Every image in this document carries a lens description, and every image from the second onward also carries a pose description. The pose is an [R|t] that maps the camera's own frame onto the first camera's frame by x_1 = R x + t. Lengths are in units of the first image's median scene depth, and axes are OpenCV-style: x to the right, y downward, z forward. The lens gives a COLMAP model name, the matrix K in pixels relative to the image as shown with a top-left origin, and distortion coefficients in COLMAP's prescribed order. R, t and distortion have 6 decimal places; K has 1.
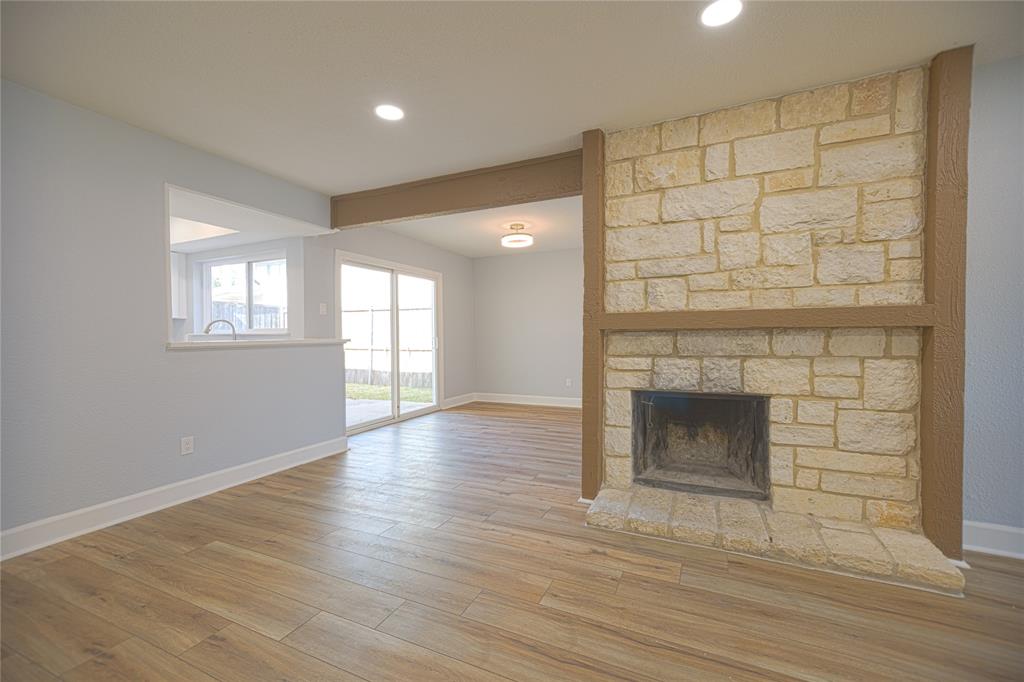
lens RADIAL K [[390.3, 0, 555.5], [0, 390.3, 344.8], [0, 0, 1]] dist [0.002442, 0.000433]
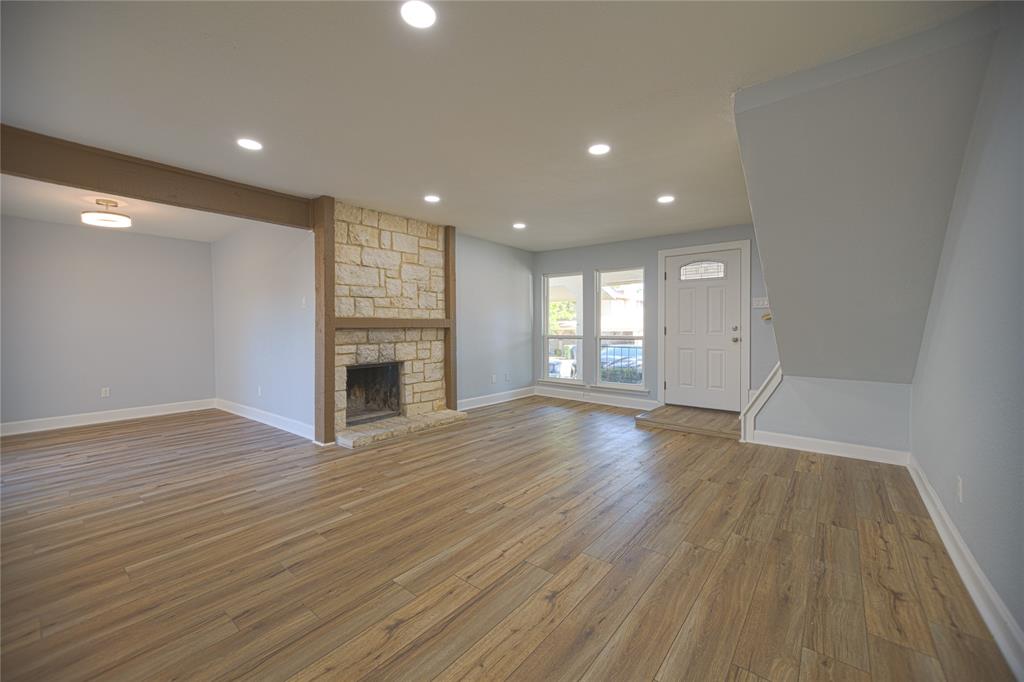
lens RADIAL K [[390.3, 0, 507.8], [0, 390.3, 333.0], [0, 0, 1]] dist [0.002442, 0.000433]
pose [[0.265311, -0.006831, 0.964139, -1.268771], [0.027811, 0.999613, -0.000571, 0.000461], [-0.963762, 0.026965, 0.265398, -0.059985]]
